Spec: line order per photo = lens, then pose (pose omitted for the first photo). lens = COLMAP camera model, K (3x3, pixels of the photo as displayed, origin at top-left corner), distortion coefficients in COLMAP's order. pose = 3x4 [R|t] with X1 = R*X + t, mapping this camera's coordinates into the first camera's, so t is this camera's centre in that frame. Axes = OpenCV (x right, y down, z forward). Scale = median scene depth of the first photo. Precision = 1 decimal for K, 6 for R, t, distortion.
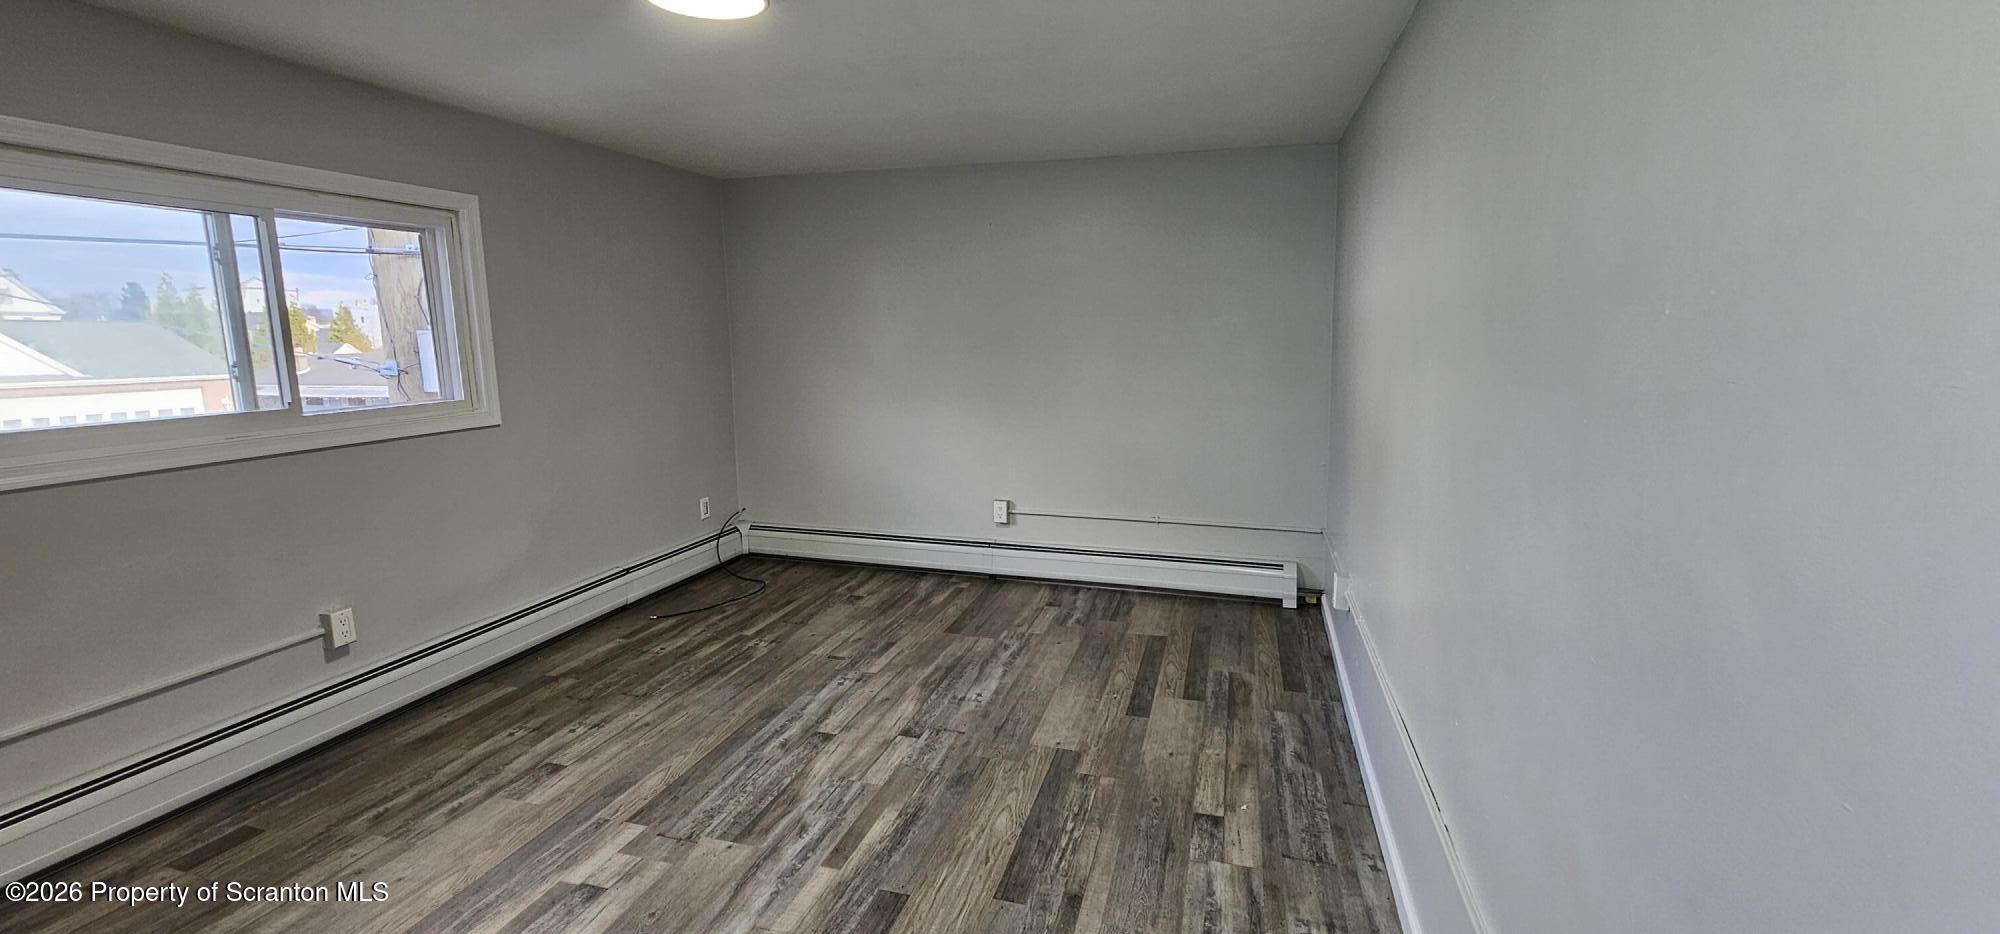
lens RADIAL K [[813.5, 0, 1000.0], [0, 813.5, 467.0], [0, 0, 1]] dist [-0.002842, -0.000256]
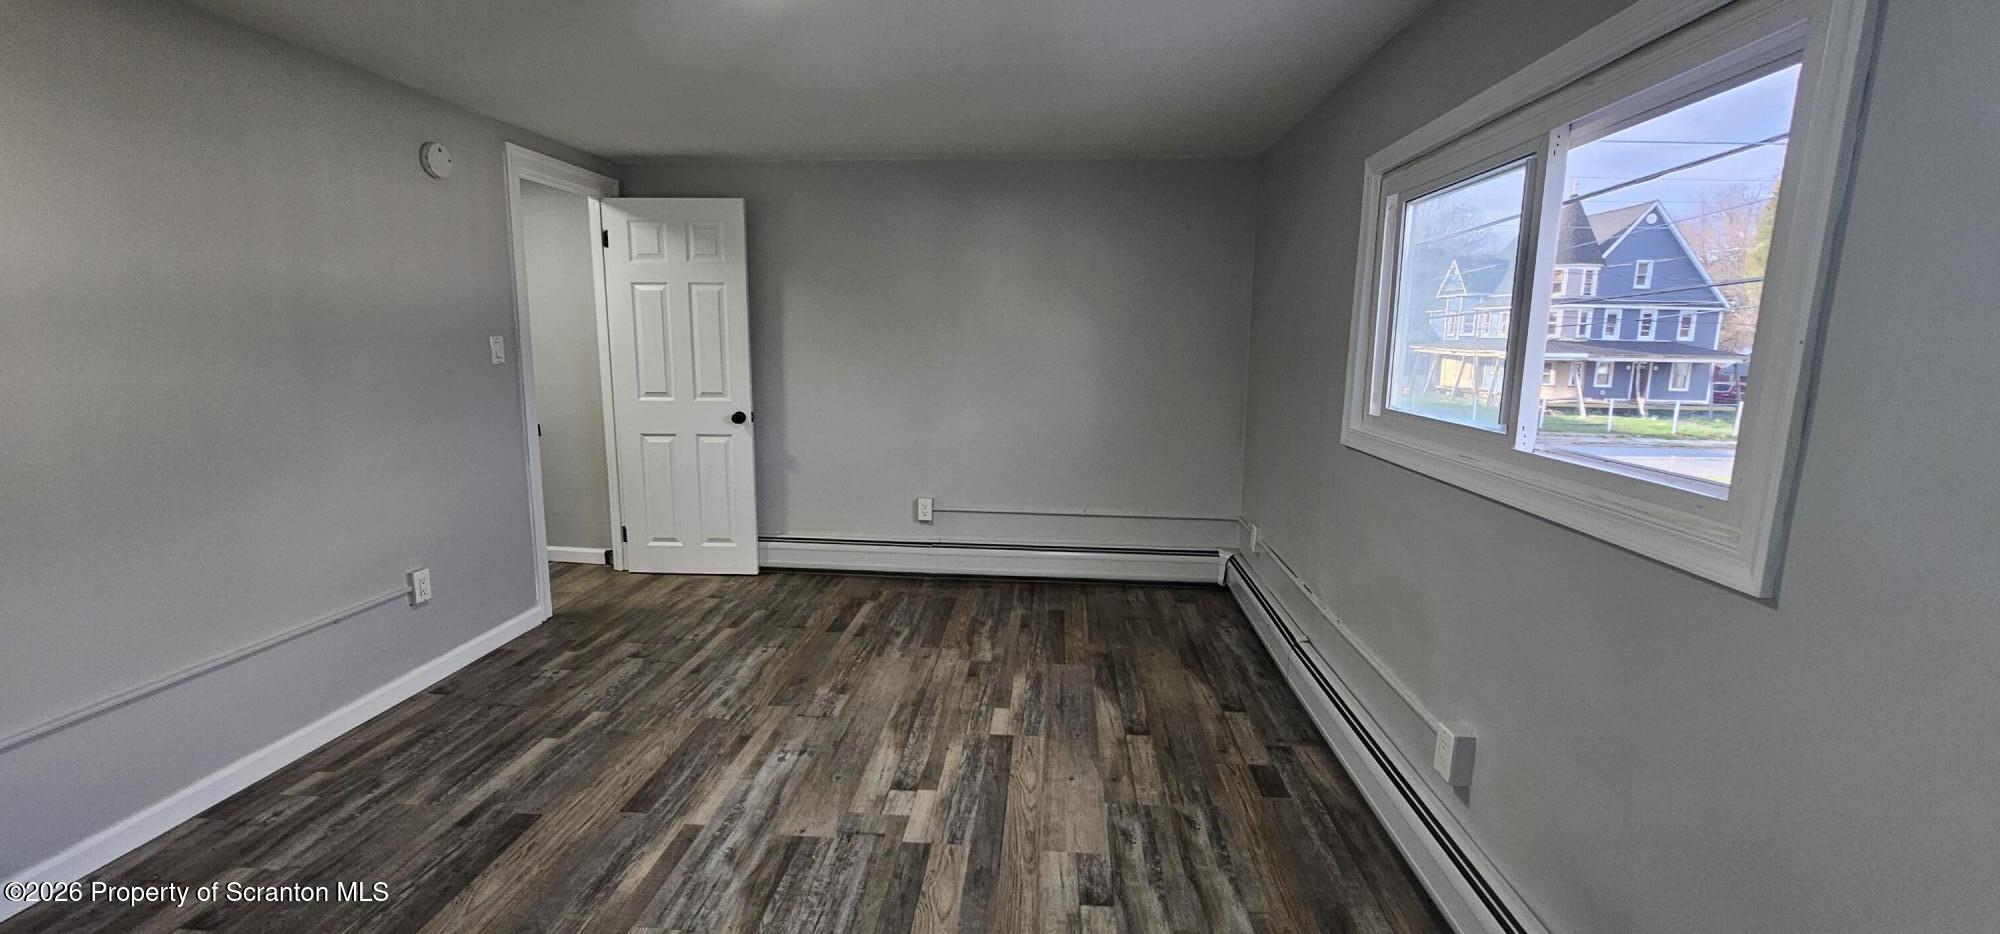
lens RADIAL K [[813.5, 0, 1000.0], [0, 813.5, 467.0], [0, 0, 1]] dist [-0.002842, -0.000256]
pose [[-0.977662, 0.029885, -0.208049, -0.366429], [-0.040735, 0.944131, 0.327043, -0.294188], [0.206200, 0.328212, -0.921823, 1.786697]]
